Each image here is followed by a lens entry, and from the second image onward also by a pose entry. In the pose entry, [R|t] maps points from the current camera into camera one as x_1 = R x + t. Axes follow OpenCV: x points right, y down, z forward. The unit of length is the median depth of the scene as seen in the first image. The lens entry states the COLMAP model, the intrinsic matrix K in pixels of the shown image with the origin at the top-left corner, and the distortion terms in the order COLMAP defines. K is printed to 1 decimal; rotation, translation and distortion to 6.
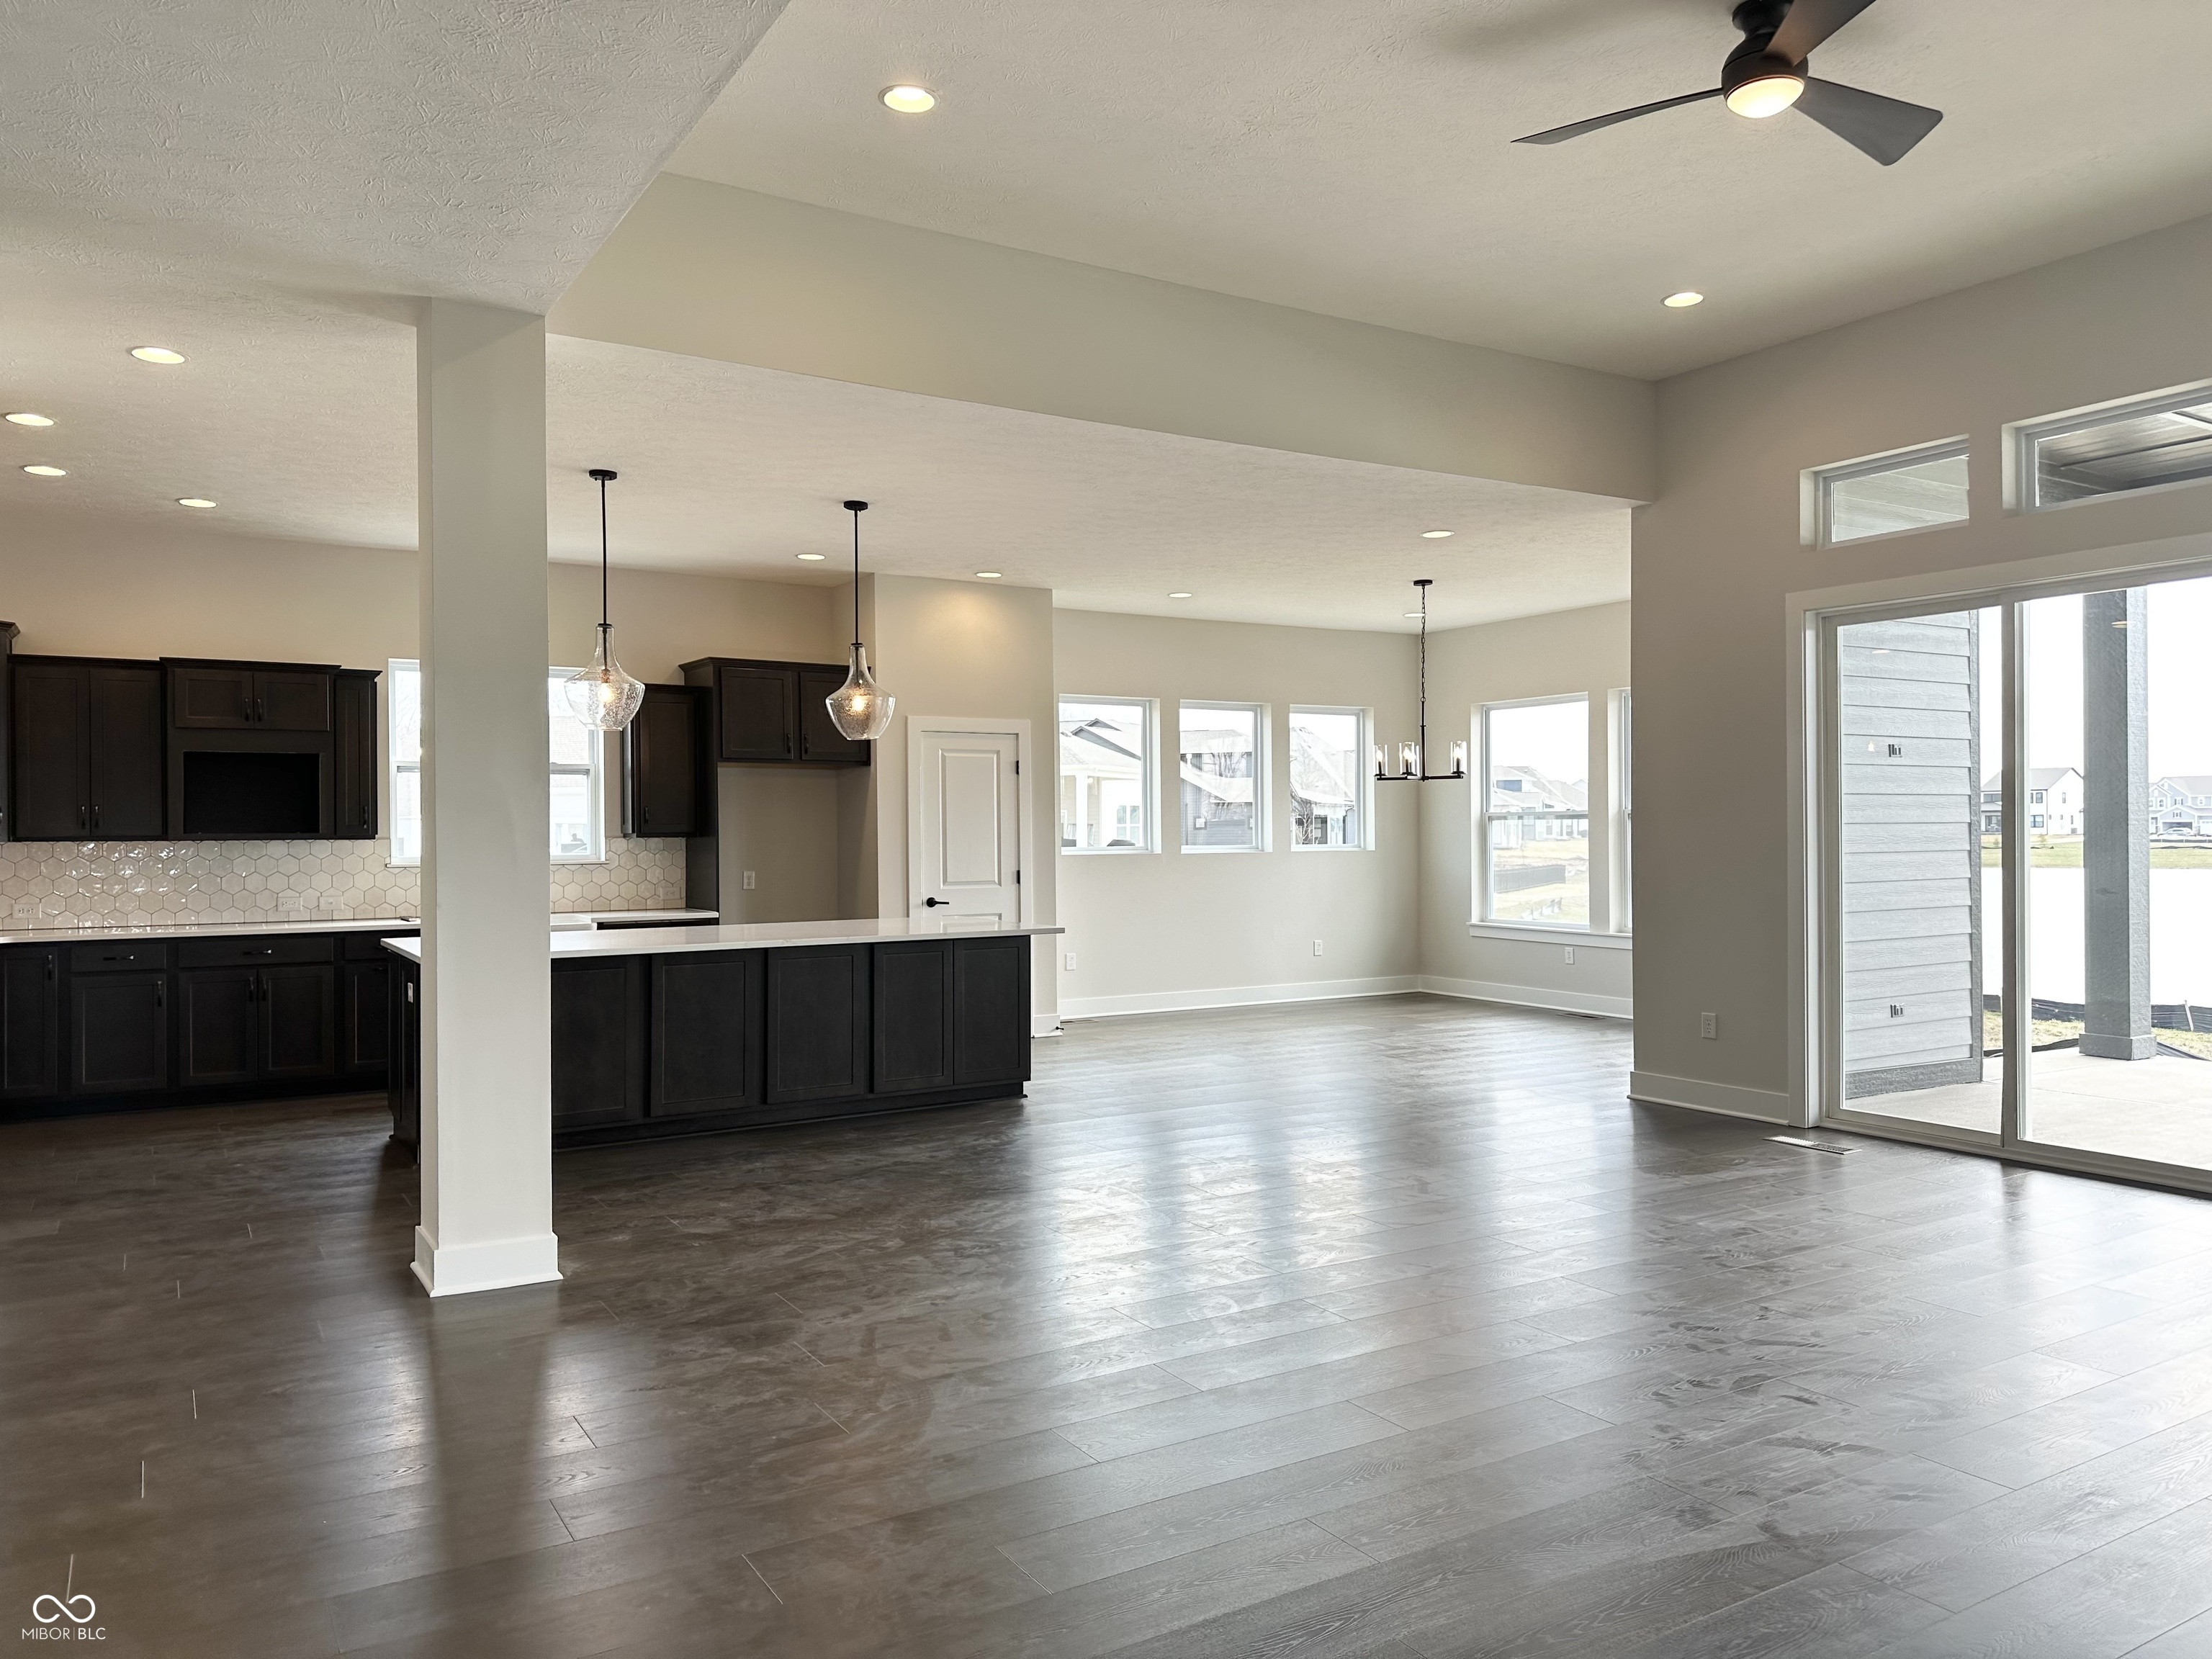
lens RADIAL K [[1545.3, 0, 1106.0], [0, 1545.3, 829.5], [0, 0, 1]] dist [0.131955, -0.196513]
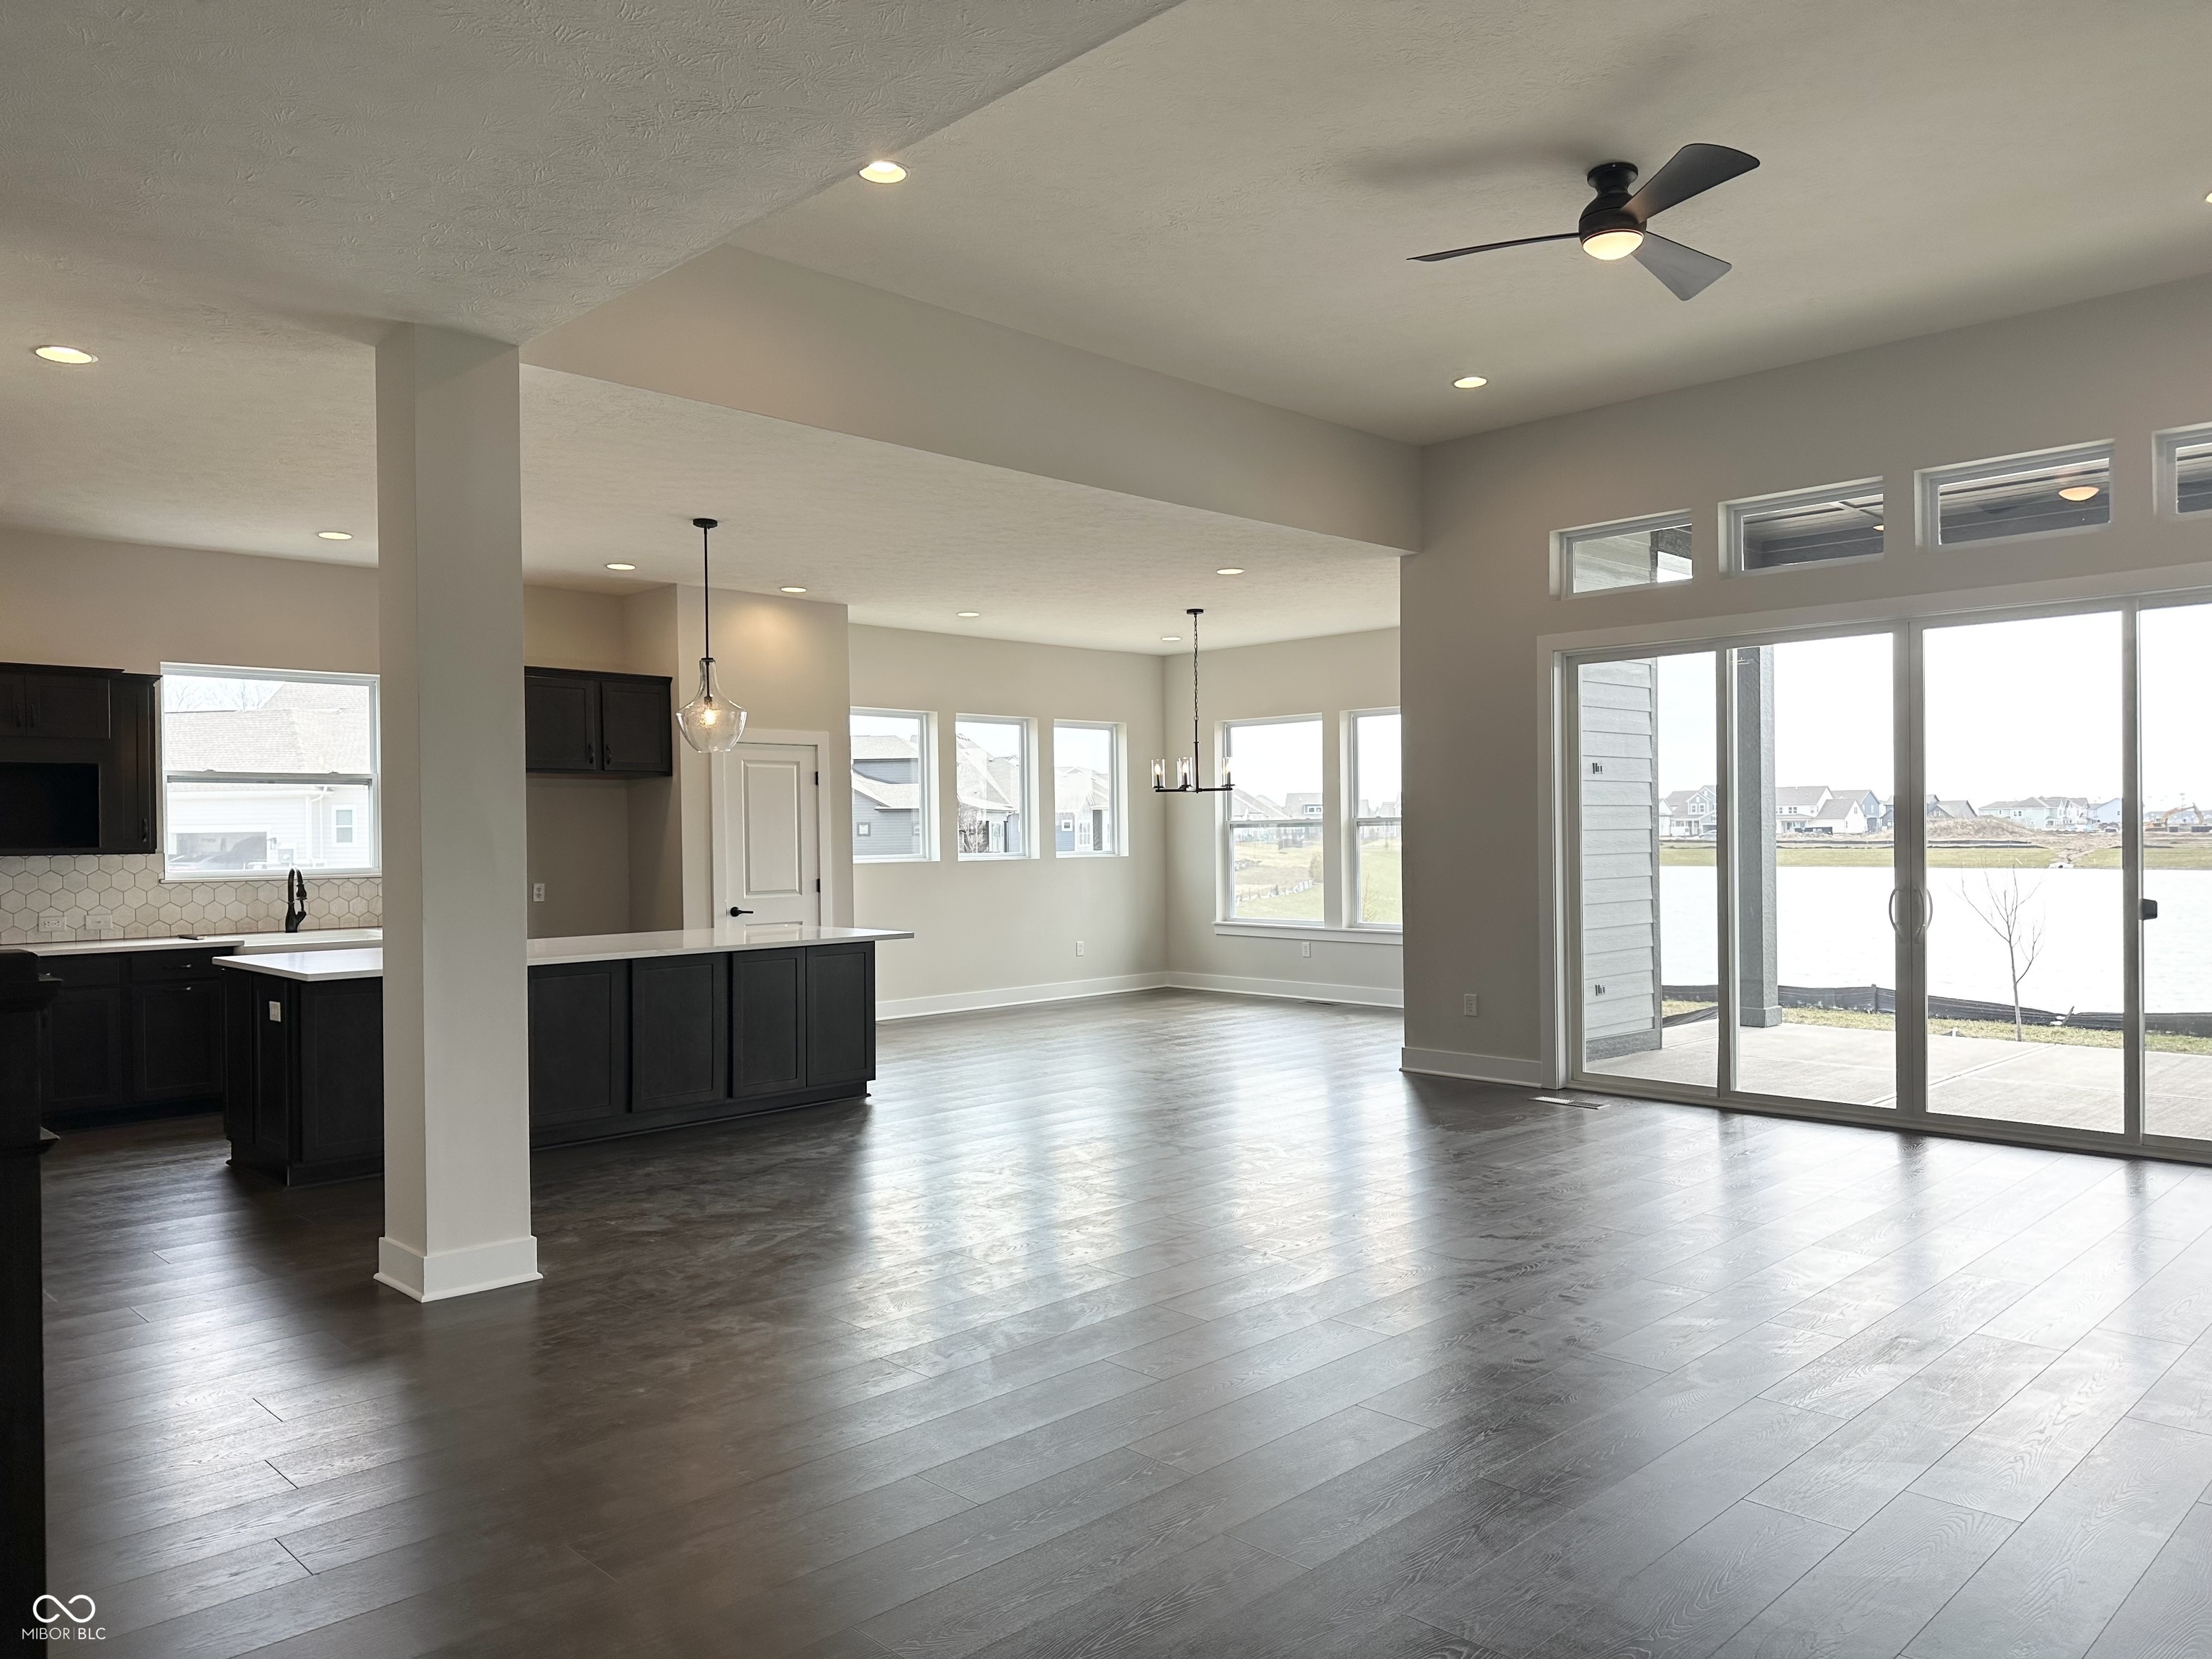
lens RADIAL K [[1557.9, 0, 1106.0], [0, 1557.9, 829.5], [0, 0, 1]] dist [0.138113, -0.203512]
pose [[0.972609, -0.004097, 0.232411, -0.141225], [0.005102, 0.999980, -0.003722, -0.002008], [-0.232391, 0.004806, 0.972611, -0.062952]]
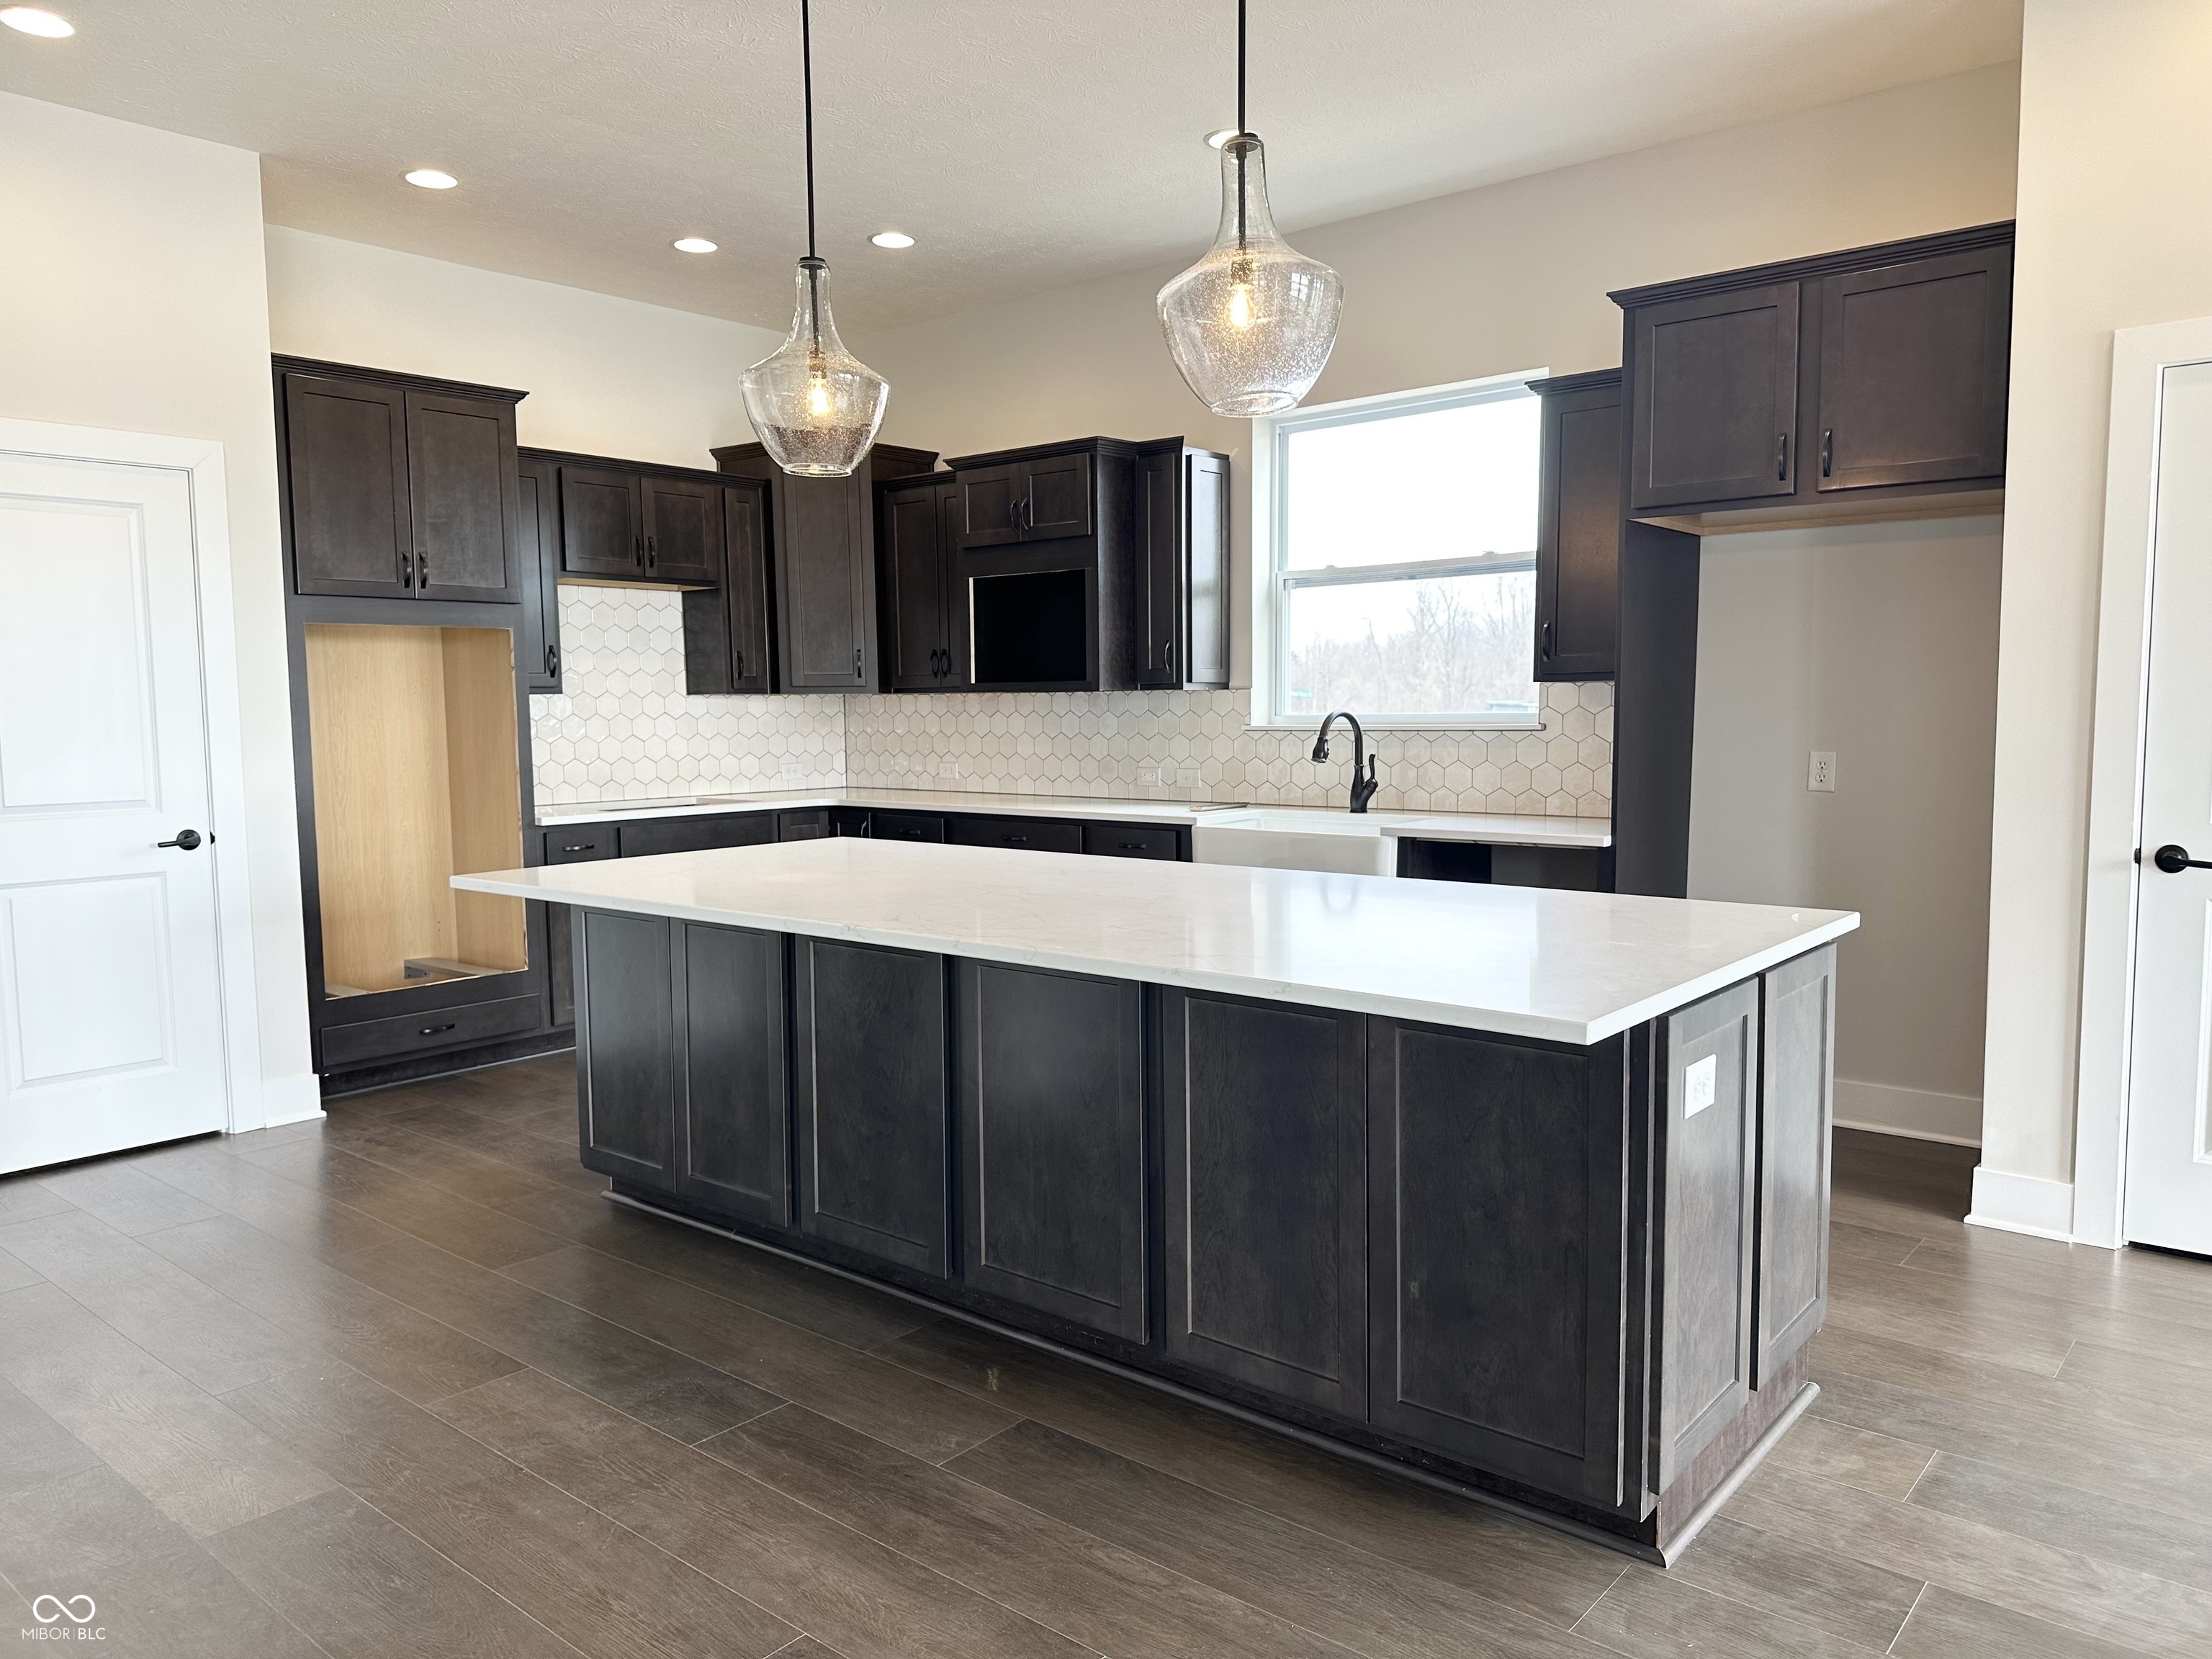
lens RADIAL K [[1557.9, 0, 1106.0], [0, 1557.9, 829.5], [0, 0, 1]] dist [0.138113, -0.203512]
pose [[0.320167, 0.079790, -0.943995, 0.184742], [0.008670, 0.996158, 0.087140, 0.008309], [0.947321, -0.036083, 0.318245, 0.803952]]
